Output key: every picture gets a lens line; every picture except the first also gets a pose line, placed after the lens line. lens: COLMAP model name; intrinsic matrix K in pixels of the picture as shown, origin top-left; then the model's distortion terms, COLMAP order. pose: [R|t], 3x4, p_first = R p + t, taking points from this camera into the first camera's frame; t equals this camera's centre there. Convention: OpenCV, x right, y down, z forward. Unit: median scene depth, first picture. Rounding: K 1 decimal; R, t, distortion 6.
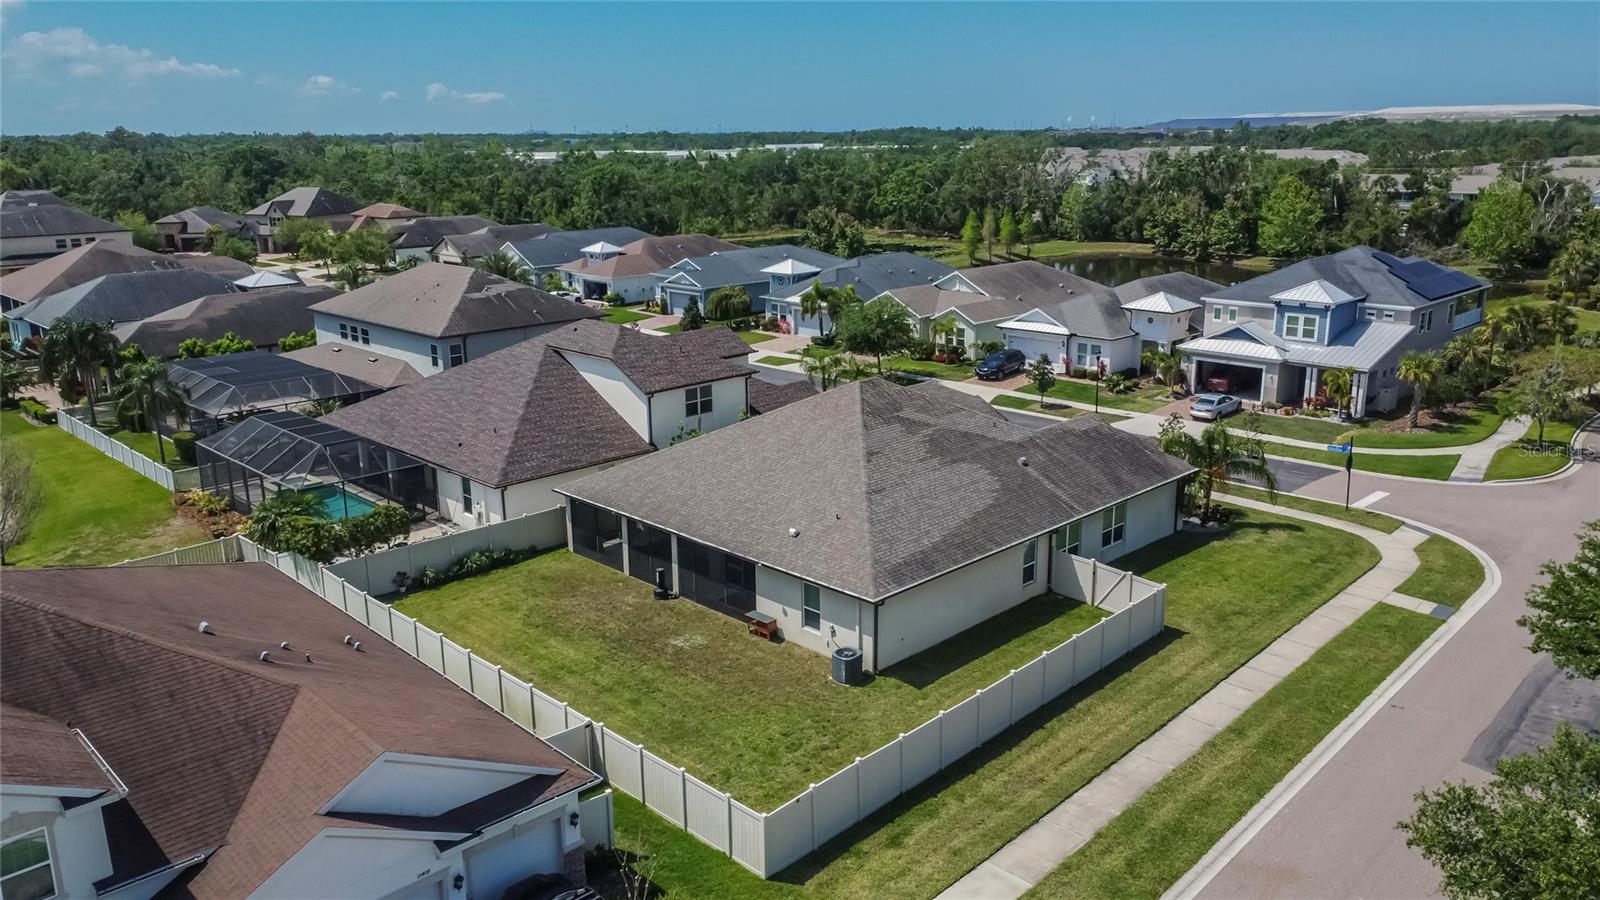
lens RADIAL K [[1188.9, 0, 800.5], [0, 1188.9, 450.4], [0, 0, 1]] dist [0.011205, 0.004507]
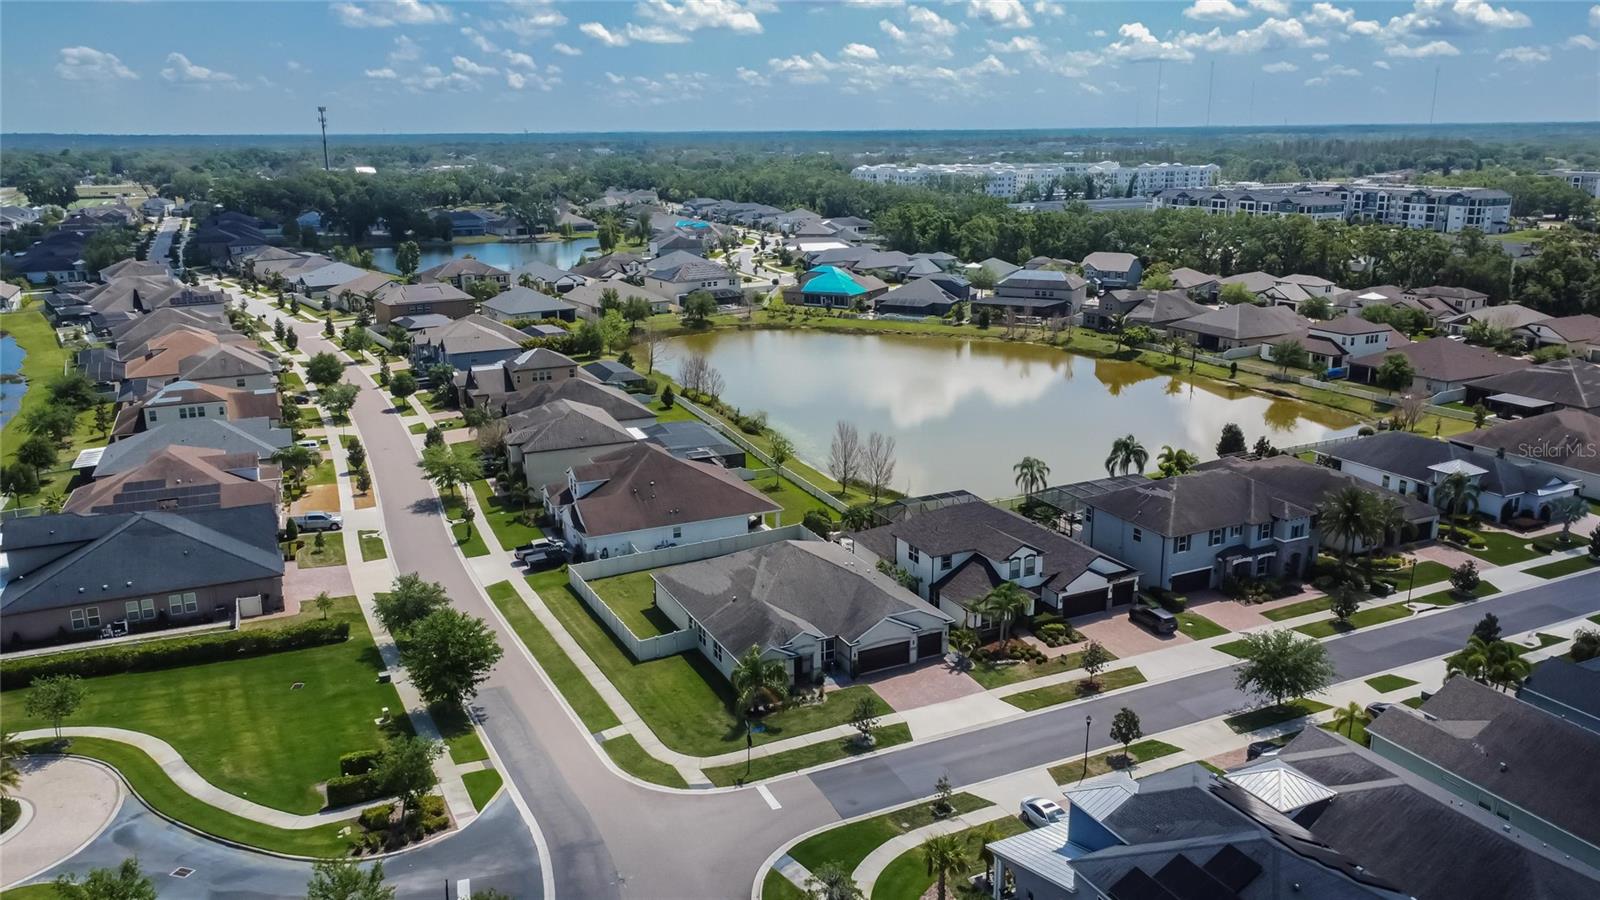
lens RADIAL K [[1199.0, 0, 793.2], [0, 1199.0, 447.5], [0, 0, 1]] dist [0.013273, 0.000726]
pose [[-0.325090, 0.258292, -0.909726, 1.525673], [-0.234078, 0.910065, 0.342036, -0.740428], [0.916255, 0.324140, -0.235392, 1.185784]]
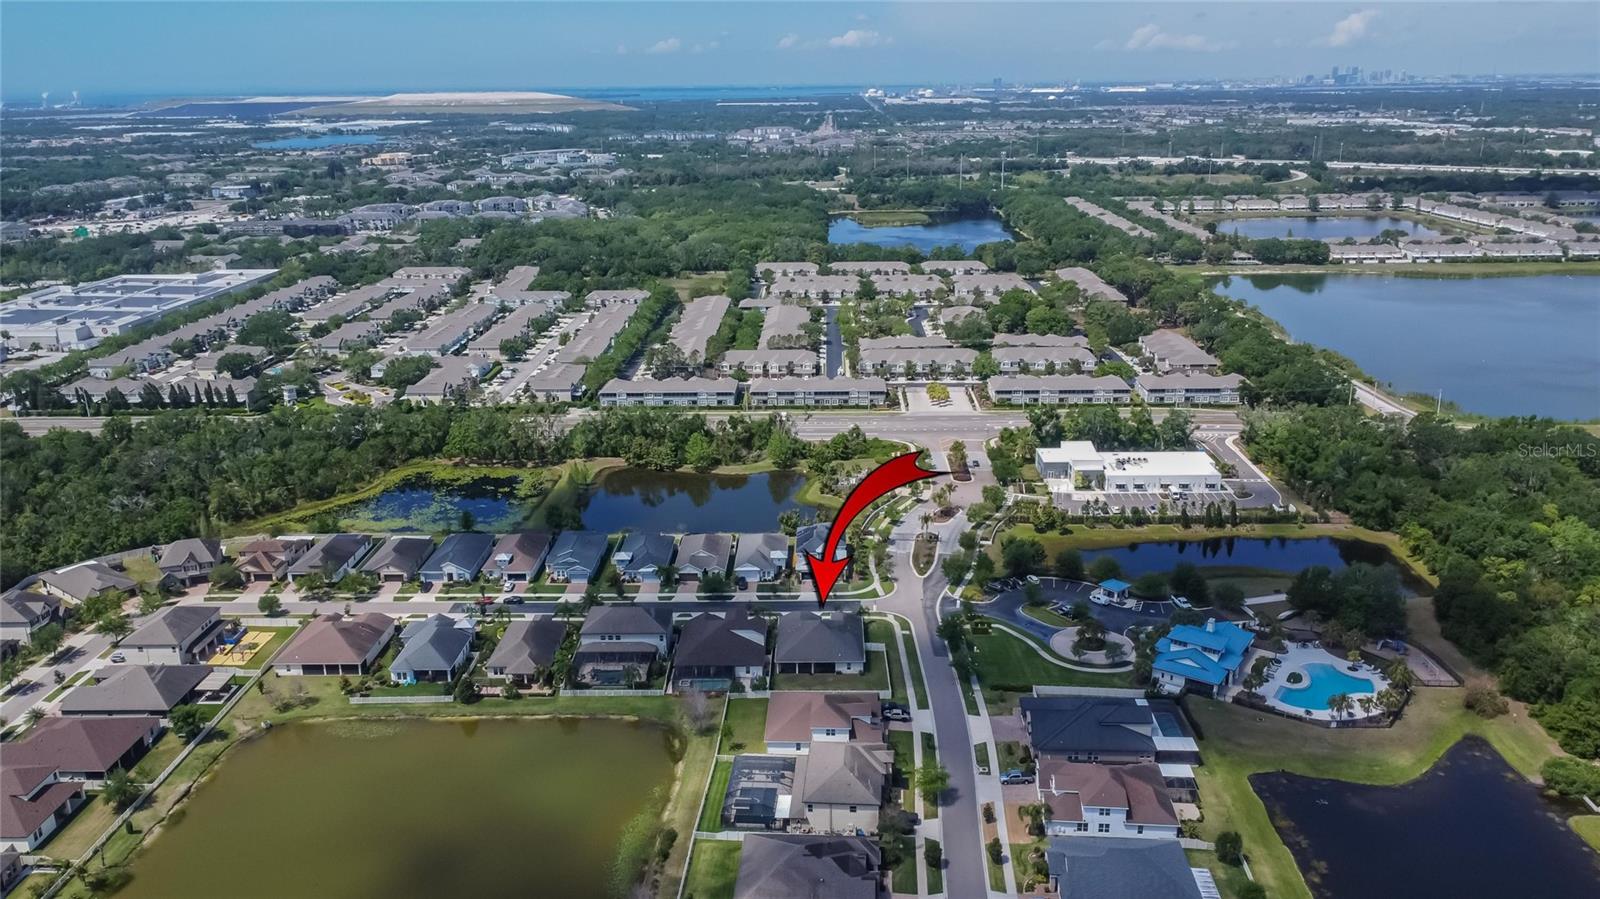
lens RADIAL K [[1199.0, 0, 793.2], [0, 1199.0, 447.0], [0, 0, 1]] dist [0.013273, 0.000726]
pose [[0.717047, -0.204385, 0.666386, -2.709125], [0.185091, 0.977553, 0.100659, -1.089805], [-0.672001, 0.051165, 0.738781, -2.252573]]
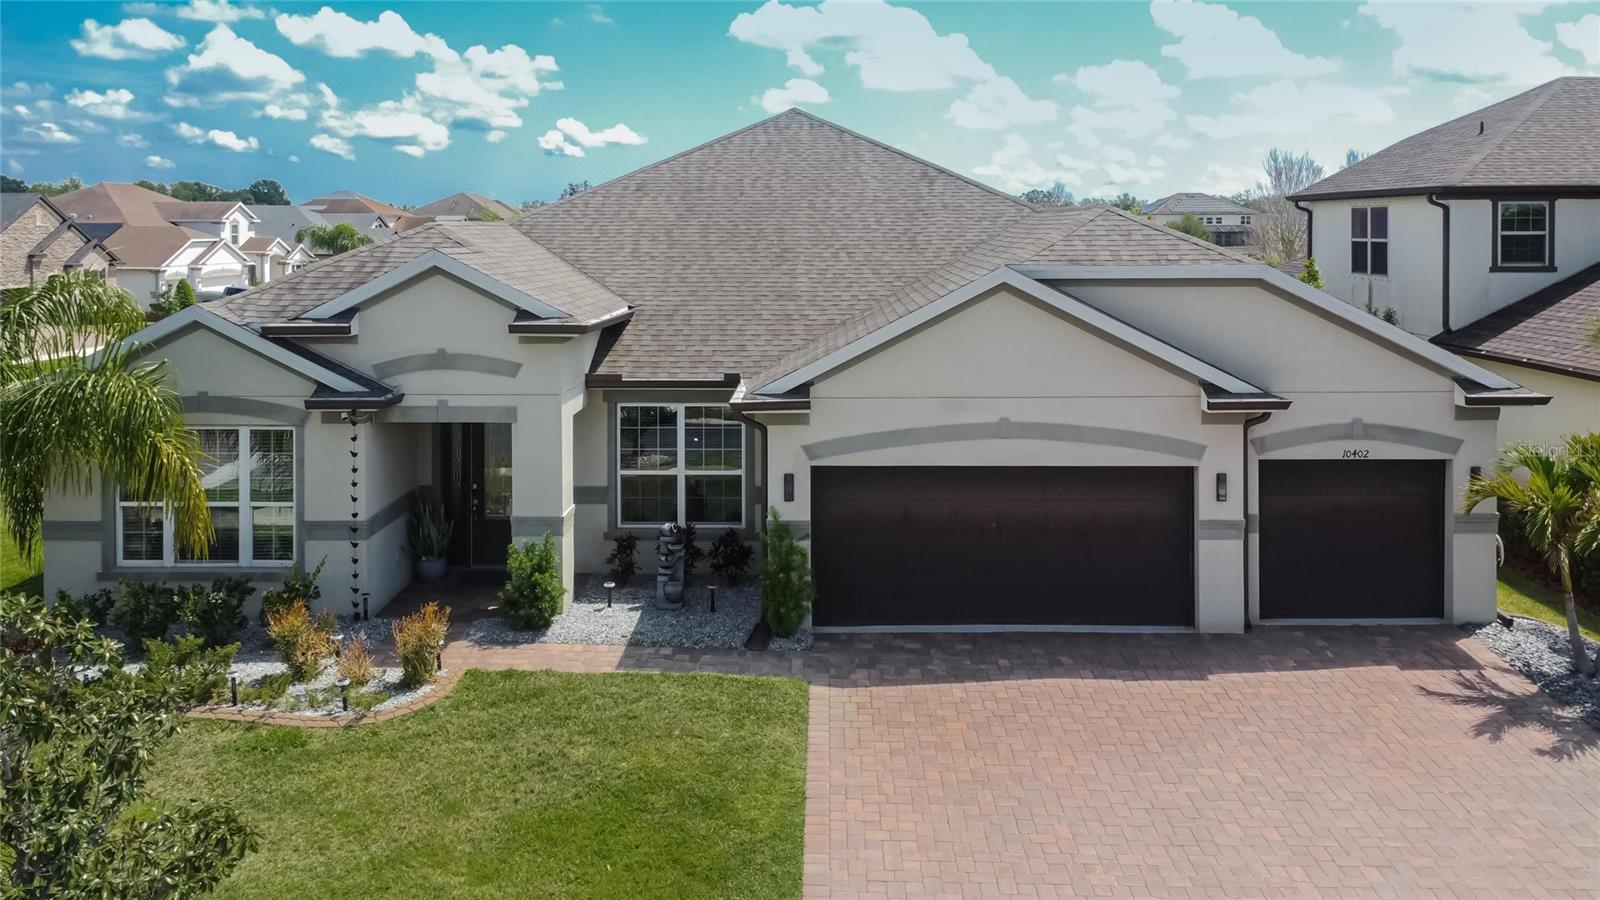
lens RADIAL K [[1233.5, 0, 809.1], [0, 1233.5, 273.8], [0, 0, 1]] dist [0.023344, -0.003319]
pose [[-0.709860, 0.040924, -0.703153, 0.348529], [-0.174100, 0.957138, 0.231467, -0.094659], [0.682487, 0.286728, -0.672309, 1.142020]]
